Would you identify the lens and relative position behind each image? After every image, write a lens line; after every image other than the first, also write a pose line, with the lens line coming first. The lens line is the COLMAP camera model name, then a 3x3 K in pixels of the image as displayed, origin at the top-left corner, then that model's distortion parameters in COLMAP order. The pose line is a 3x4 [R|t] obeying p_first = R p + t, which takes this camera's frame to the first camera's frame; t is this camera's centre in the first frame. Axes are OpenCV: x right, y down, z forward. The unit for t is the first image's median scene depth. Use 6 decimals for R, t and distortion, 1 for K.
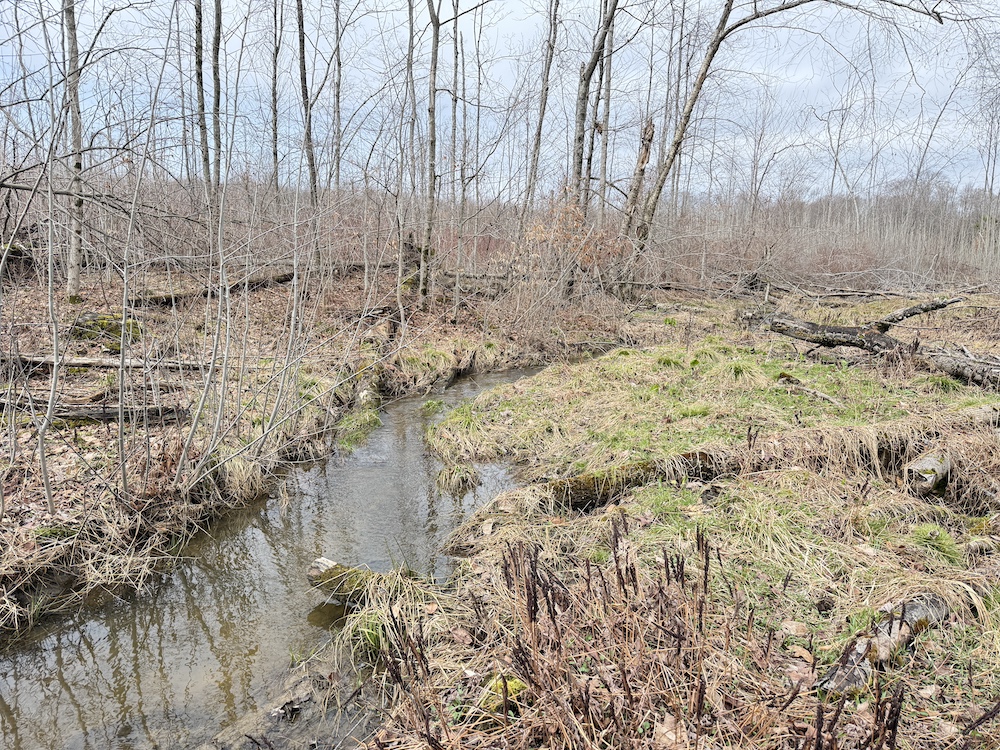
lens RADIAL K [[715.4, 0, 500.0], [0, 715.4, 375.0], [0, 0, 1]] dist [0.005356, -0.003255]
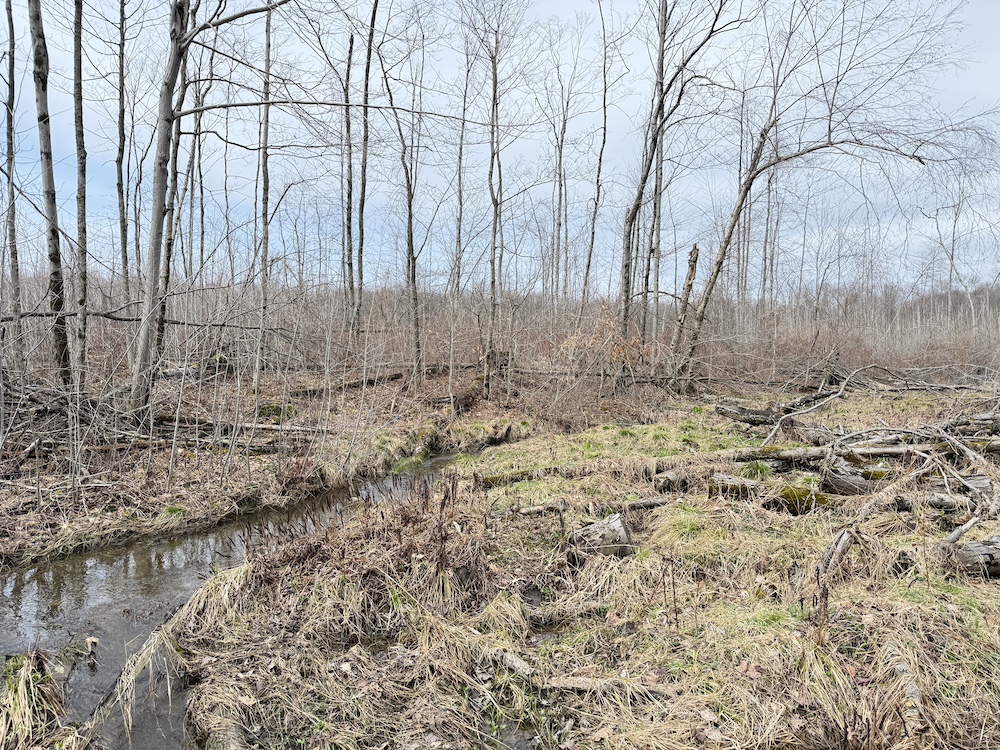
lens RADIAL K [[697.7, 0, 500.0], [0, 697.7, 375.0], [0, 0, 1]] dist [0.077100, -0.000648]
pose [[0.981921, -0.006087, -0.189196, 0.205125], [-0.018620, 0.991530, -0.128535, 0.043237], [0.188376, 0.129734, 0.973491, -0.378037]]
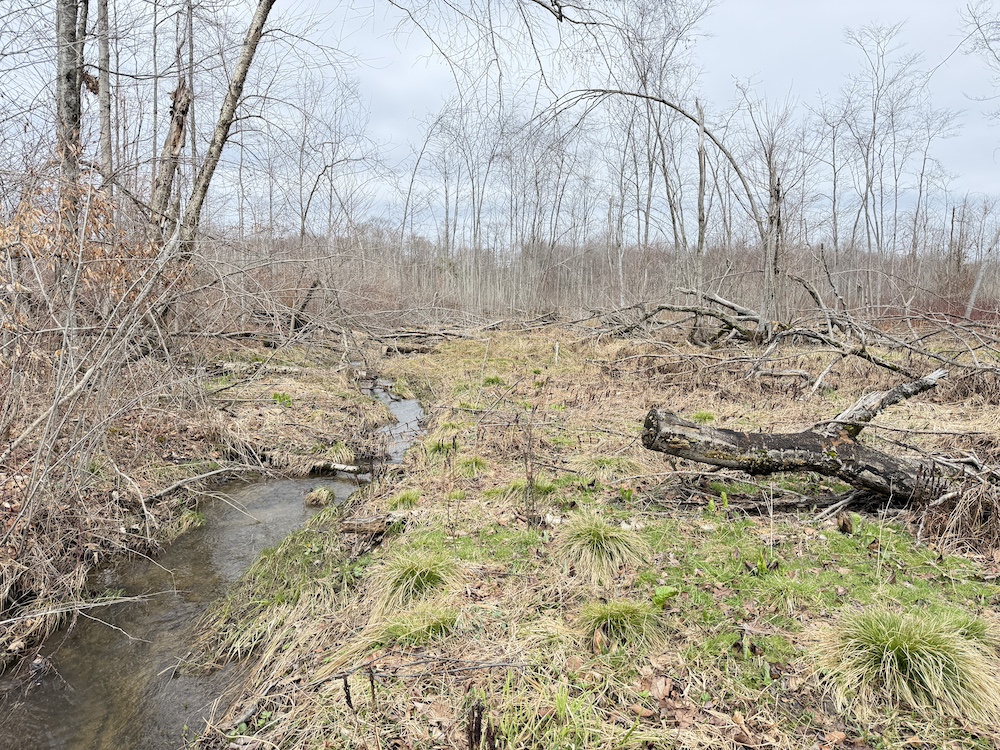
lens RADIAL K [[715.4, 0, 500.0], [0, 715.4, 375.0], [0, 0, 1]] dist [0.005356, -0.003255]
pose [[0.768351, -0.061940, 0.637025, 0.003873], [0.093123, 0.995534, -0.015522, -0.103603], [-0.633218, 0.071249, 0.770687, 0.635249]]
